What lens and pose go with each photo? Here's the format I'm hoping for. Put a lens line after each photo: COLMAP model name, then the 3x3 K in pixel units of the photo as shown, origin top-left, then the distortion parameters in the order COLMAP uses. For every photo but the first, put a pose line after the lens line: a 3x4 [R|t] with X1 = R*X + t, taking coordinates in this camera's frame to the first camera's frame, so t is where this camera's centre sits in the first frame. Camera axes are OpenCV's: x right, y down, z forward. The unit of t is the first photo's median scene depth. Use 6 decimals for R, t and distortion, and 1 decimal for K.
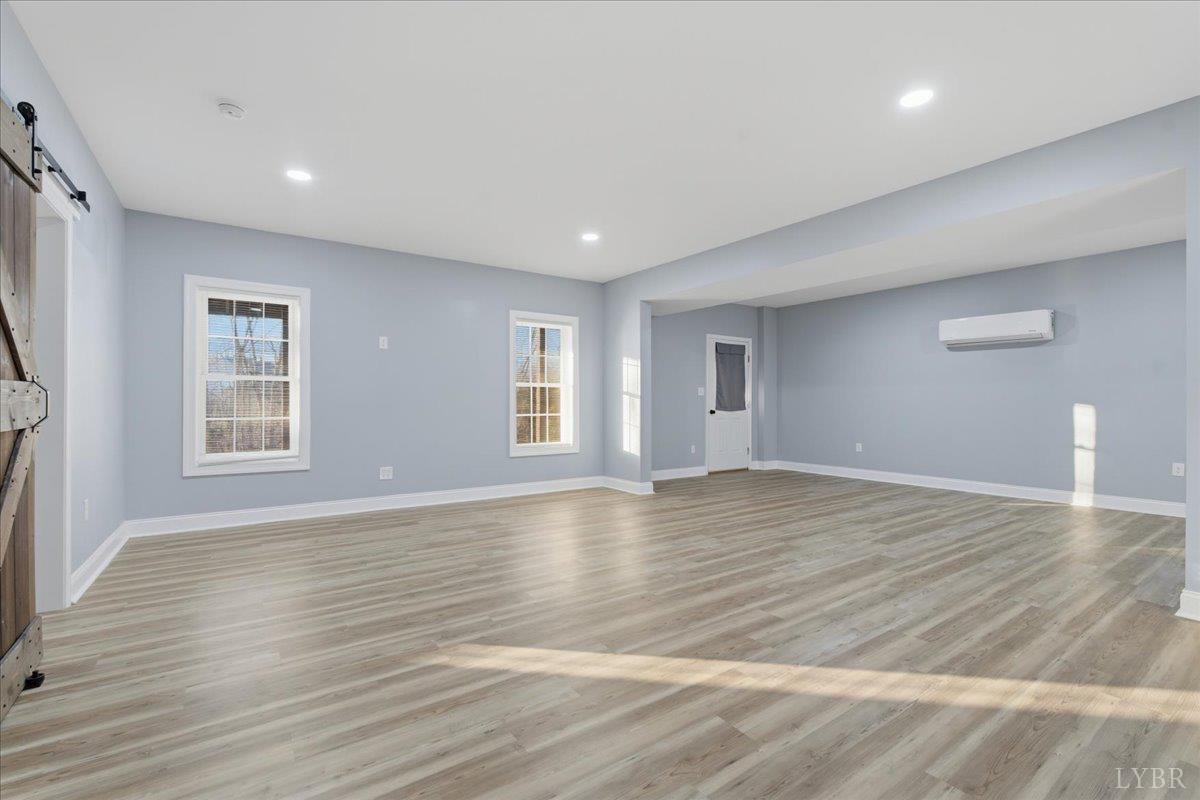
lens RADIAL K [[535.9, 0, 599.4], [0, 535.9, 402.3], [0, 0, 1]] dist [-0.011282, 0.001114]
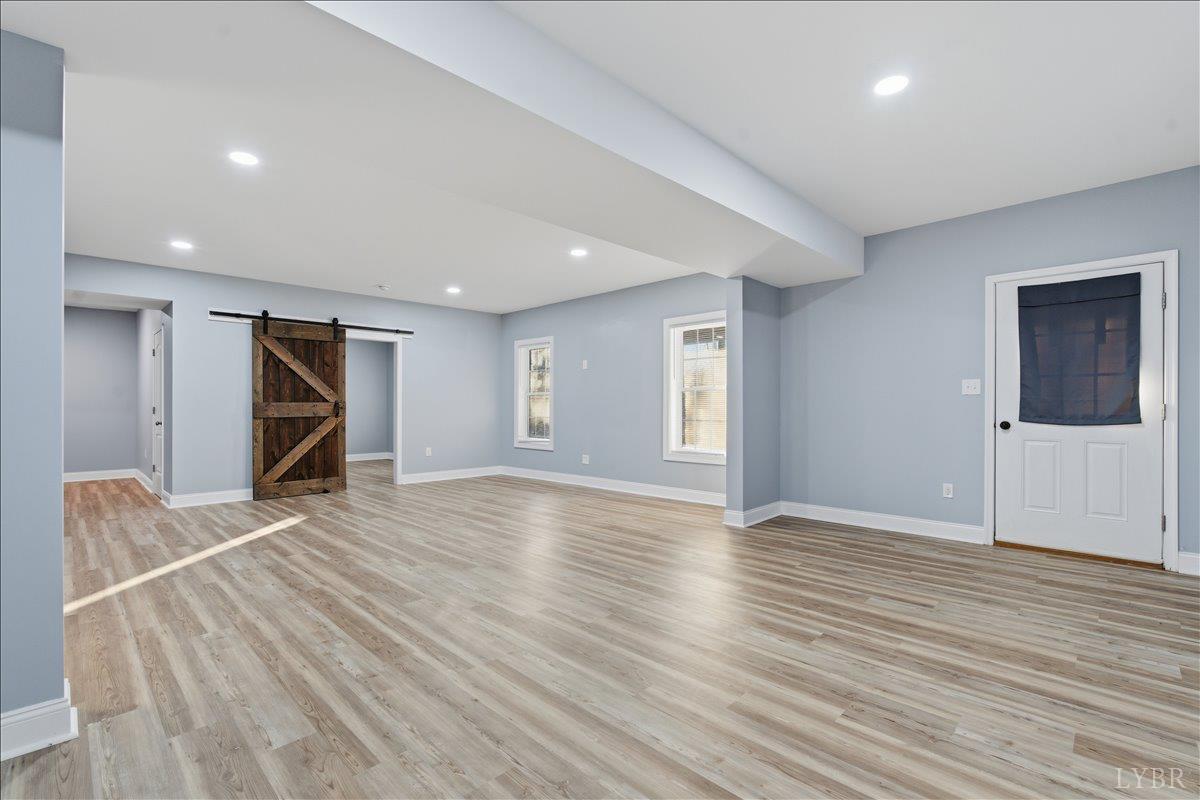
lens RADIAL K [[535.9, 0, 594.1], [0, 535.9, 402.4], [0, 0, 1]] dist [-0.011282, 0.001114]
pose [[0.173801, -0.009933, -0.984731, 1.522514], [0.002993, 0.999950, -0.009559, -0.000432], [0.984776, -0.001286, 0.173822, 1.243549]]
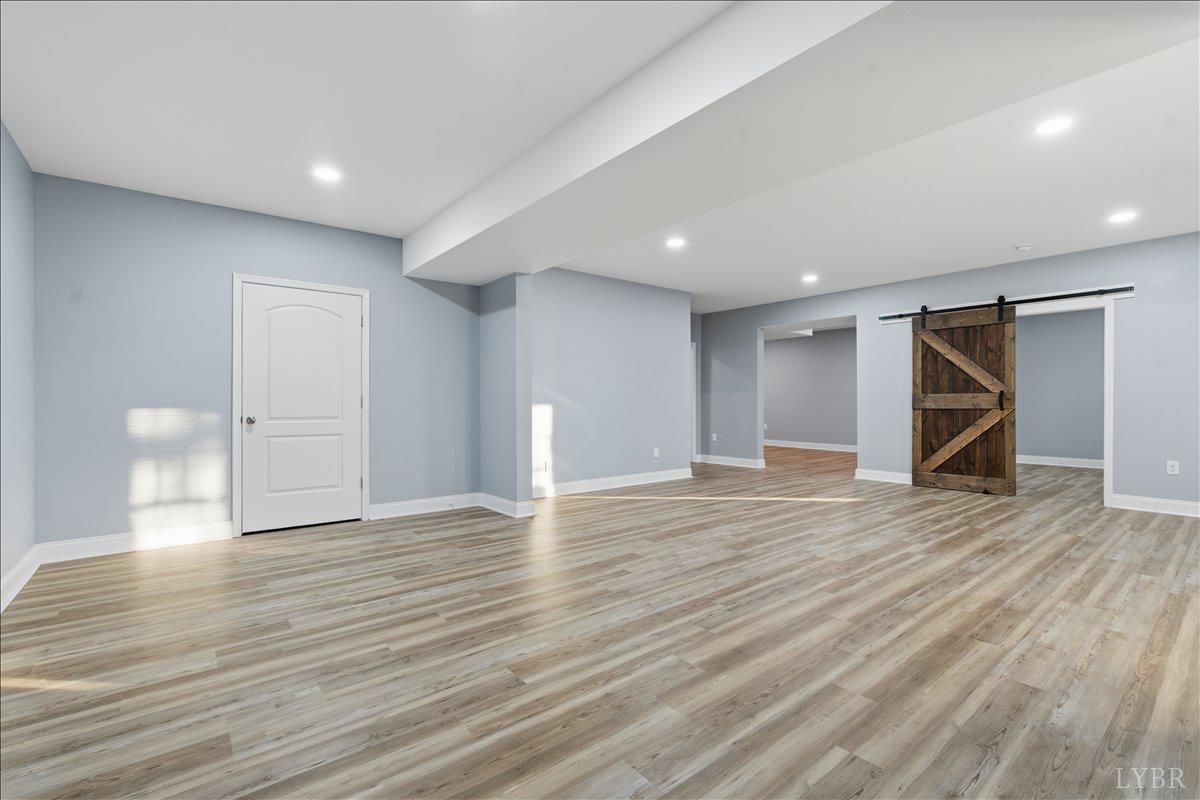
lens RADIAL K [[535.9, 0, 602.5], [0, 535.9, 401.3], [0, 0, 1]] dist [-0.011282, 0.001114]
pose [[-0.998200, 0.003090, -0.059894, 0.773464], [0.003129, 0.999995, -0.000562, 0.001921], [0.059892, -0.000748, -0.998205, 2.312560]]
